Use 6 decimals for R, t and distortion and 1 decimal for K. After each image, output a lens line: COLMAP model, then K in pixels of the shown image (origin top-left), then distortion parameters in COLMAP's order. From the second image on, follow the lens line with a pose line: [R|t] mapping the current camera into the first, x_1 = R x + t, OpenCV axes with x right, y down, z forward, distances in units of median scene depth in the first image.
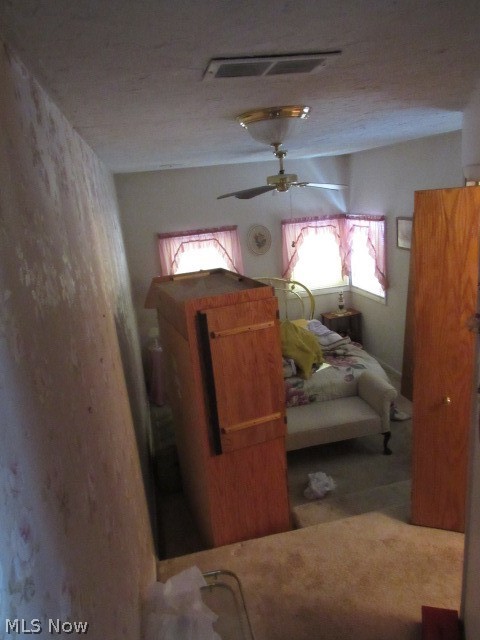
lens RADIAL K [[457.7, 0, 240.1], [0, 457.7, 320.6], [0, 0, 1]] dist [-0.022211, 0.009424]
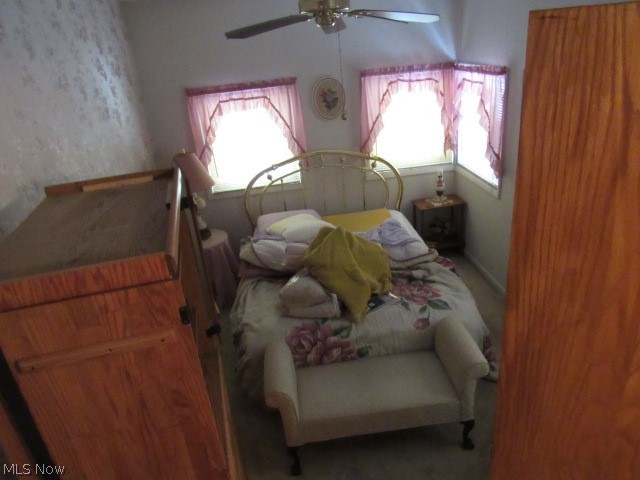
lens RADIAL K [[457.7, 0, 319.9], [0, 457.7, 241.0], [0, 0, 1]] dist [-0.022211, 0.009424]
pose [[0.994583, 0.046159, -0.093135, 0.117059], [-0.031102, 0.987096, 0.157082, -0.073634], [0.099184, -0.153334, 0.983184, 0.278870]]
